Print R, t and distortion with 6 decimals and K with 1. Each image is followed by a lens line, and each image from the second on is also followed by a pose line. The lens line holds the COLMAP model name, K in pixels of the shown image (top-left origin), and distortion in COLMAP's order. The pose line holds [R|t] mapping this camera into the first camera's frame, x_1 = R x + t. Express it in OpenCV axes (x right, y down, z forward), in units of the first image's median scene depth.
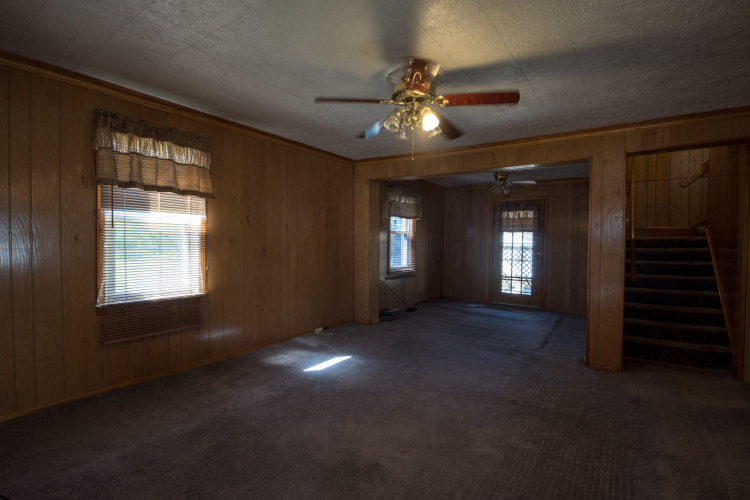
lens RADIAL K [[355.4, 0, 373.2], [0, 355.4, 251.3], [0, 0, 1]] dist [0.004304, -0.008967]
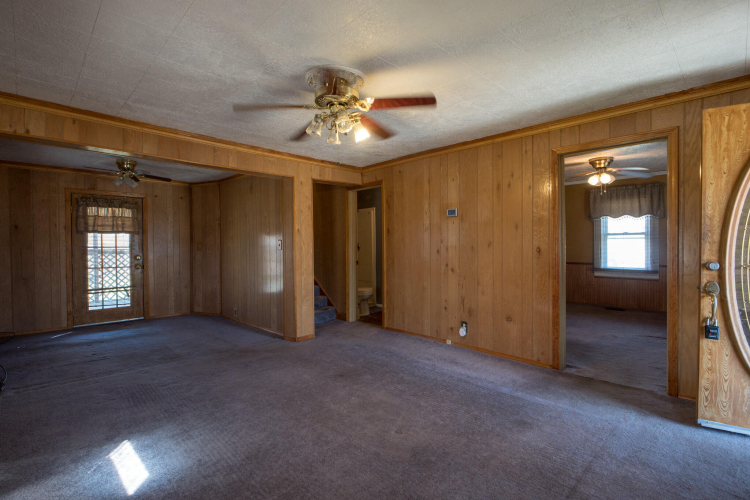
lens RADIAL K [[355.4, 0, 375.1], [0, 355.4, 248.0], [0, 0, 1]] dist [0.004304, -0.008967]
pose [[0.171451, -0.024346, 0.984892, -0.305322], [0.038375, 0.999101, 0.018017, -0.011204], [-0.984445, 0.034706, 0.172231, 0.257885]]
